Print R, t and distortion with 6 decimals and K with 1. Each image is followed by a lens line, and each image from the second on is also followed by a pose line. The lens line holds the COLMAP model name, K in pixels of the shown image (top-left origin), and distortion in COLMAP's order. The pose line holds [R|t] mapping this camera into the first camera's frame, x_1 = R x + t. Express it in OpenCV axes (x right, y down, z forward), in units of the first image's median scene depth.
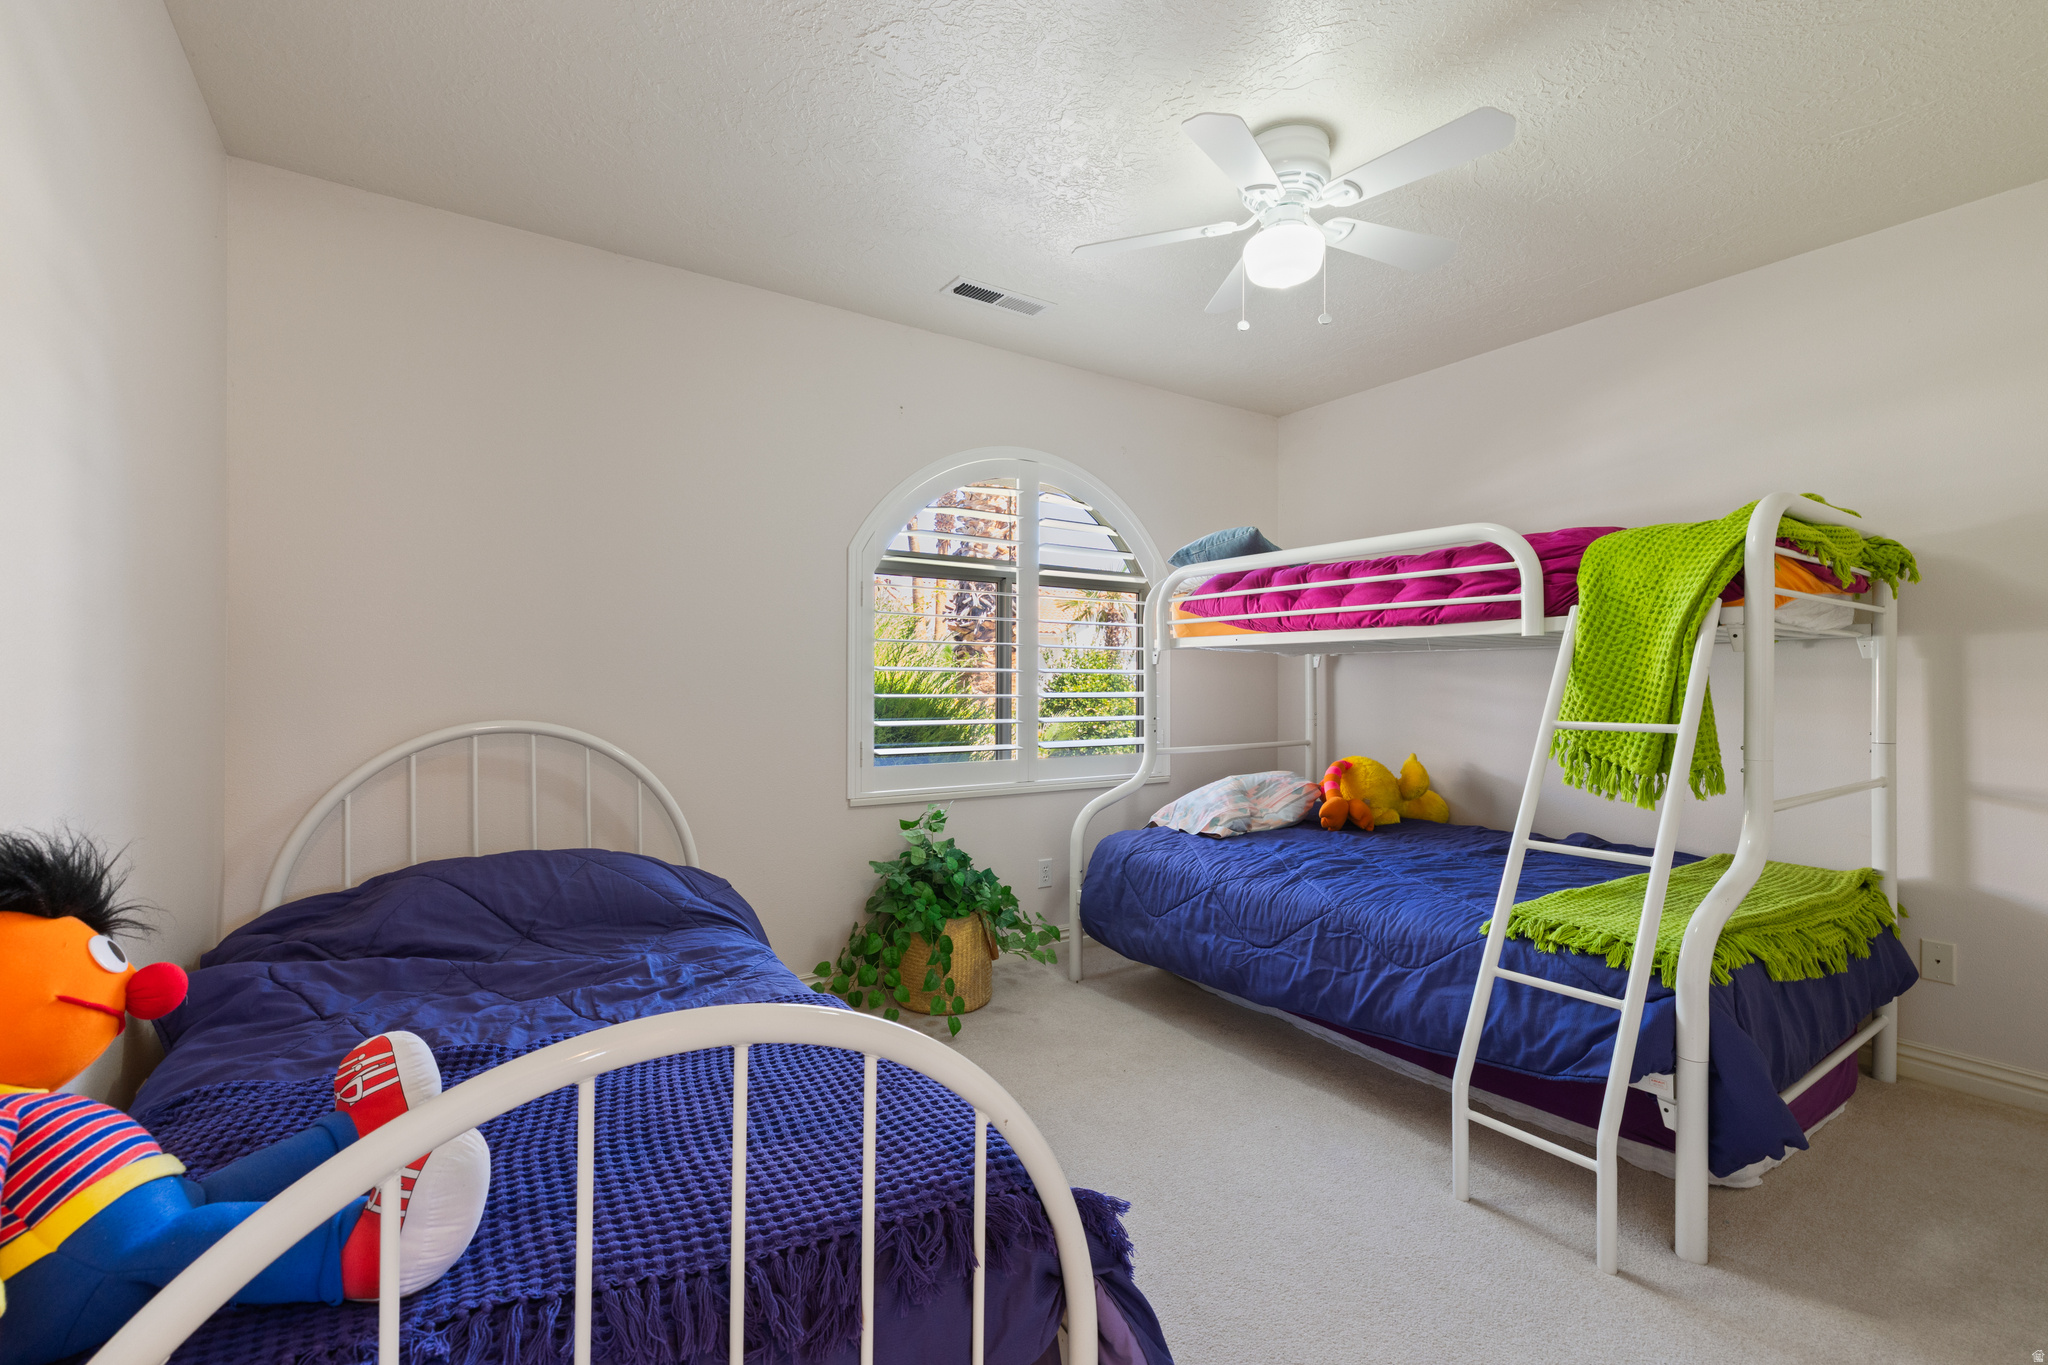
lens RADIAL K [[883.0, 0, 1028.8], [0, 883.0, 676.6], [0, 0, 1]] dist [0.000791, 0.000566]
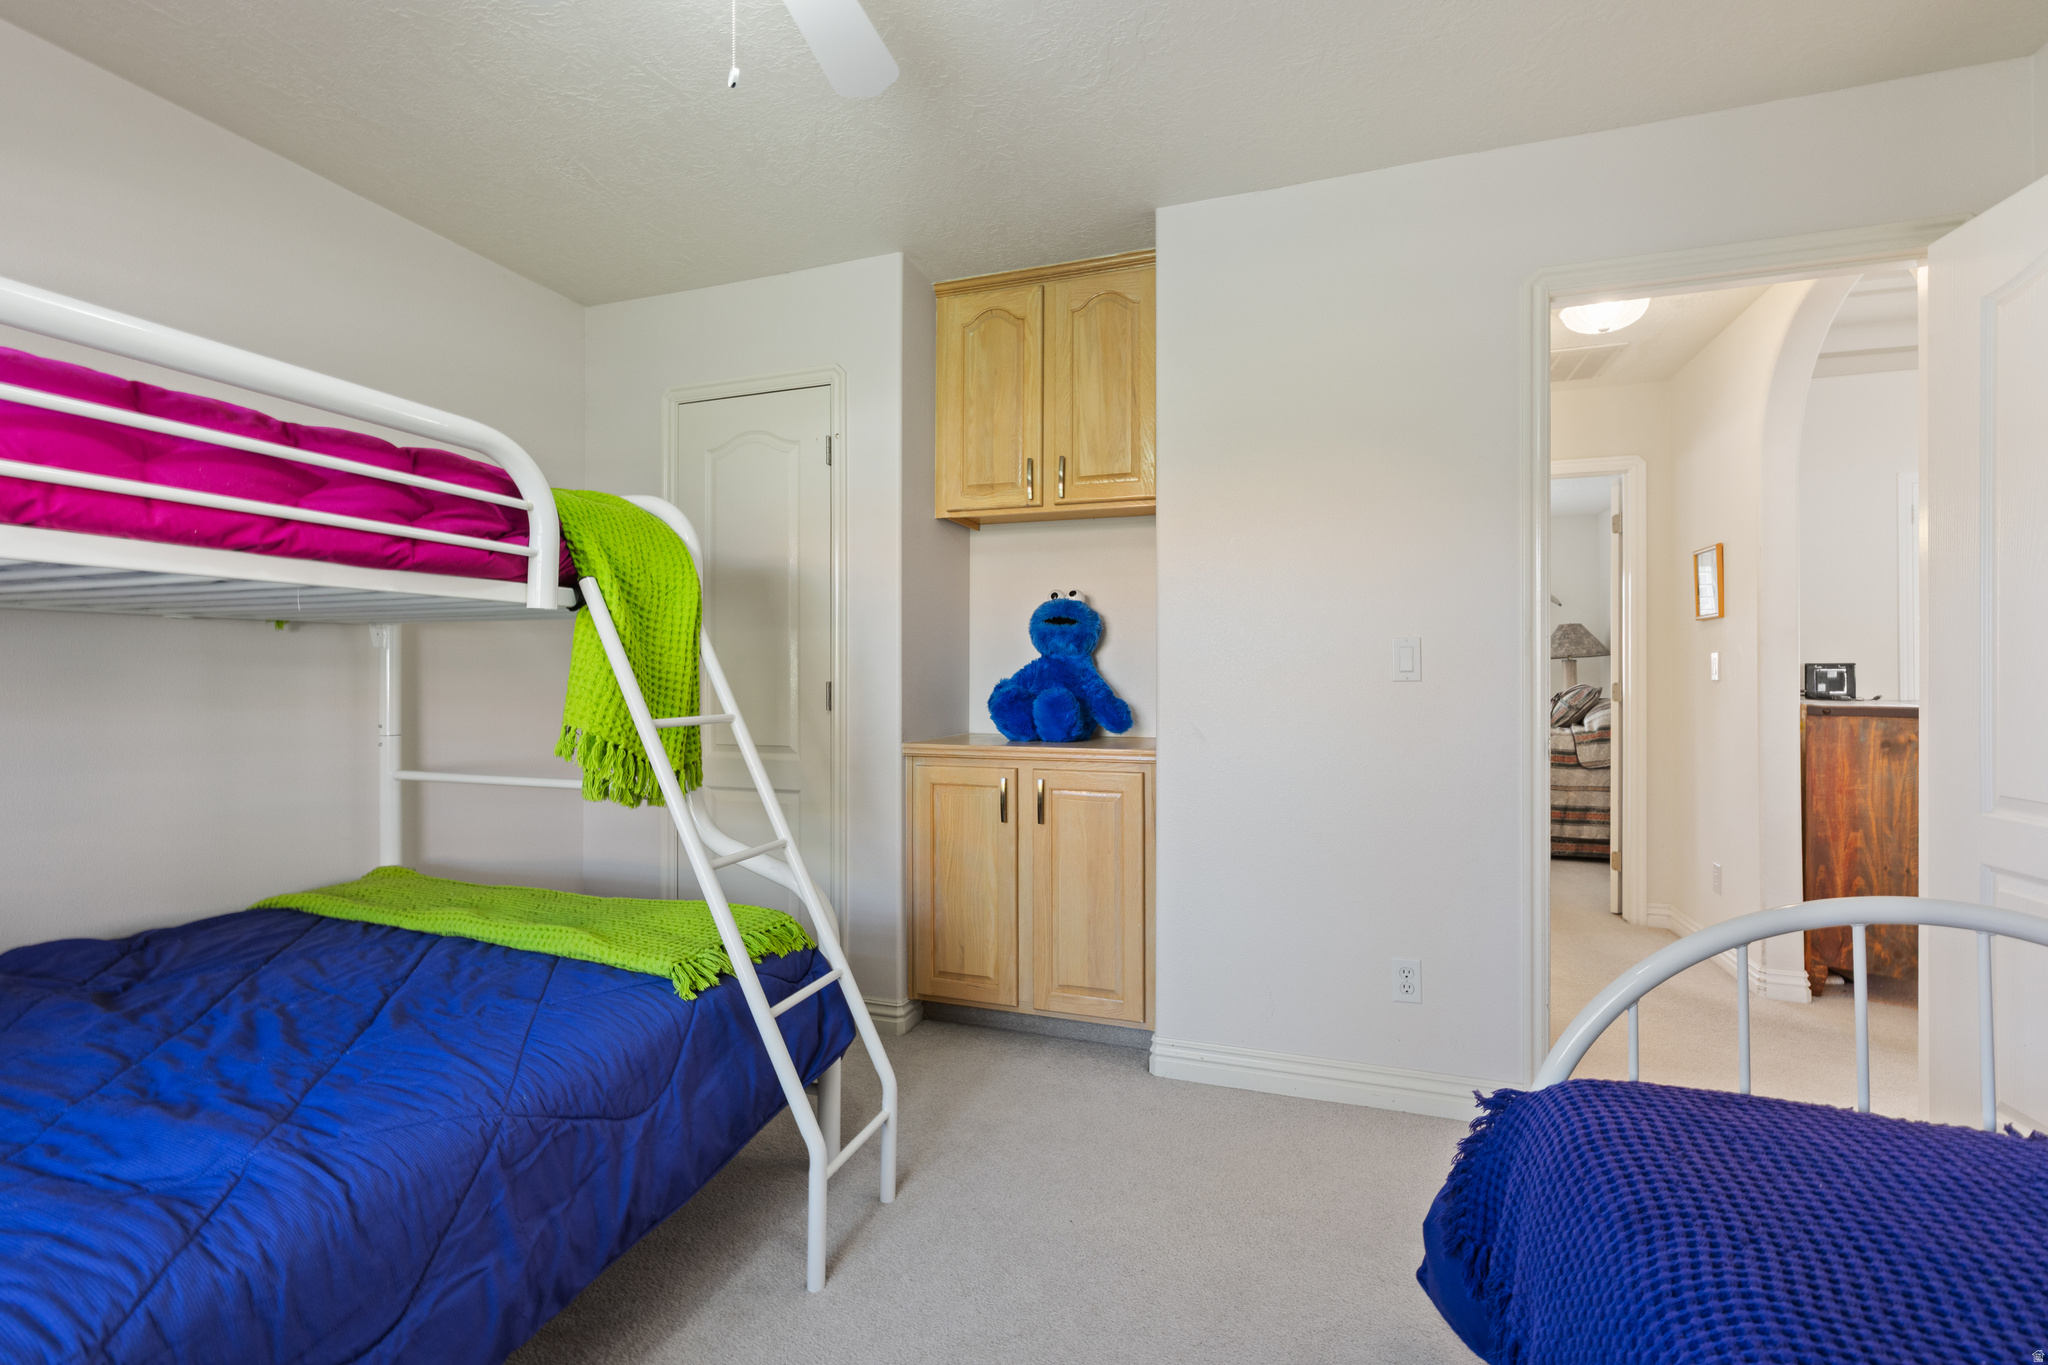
lens RADIAL K [[883.0, 0, 1028.8], [0, 883.0, 676.6], [0, 0, 1]] dist [0.000791, 0.000566]
pose [[-0.594758, -0.008641, 0.803859, -0.245322], [-0.007615, 0.999958, 0.005114, 0.002397], [-0.803869, -0.003080, -0.594798, 1.092488]]
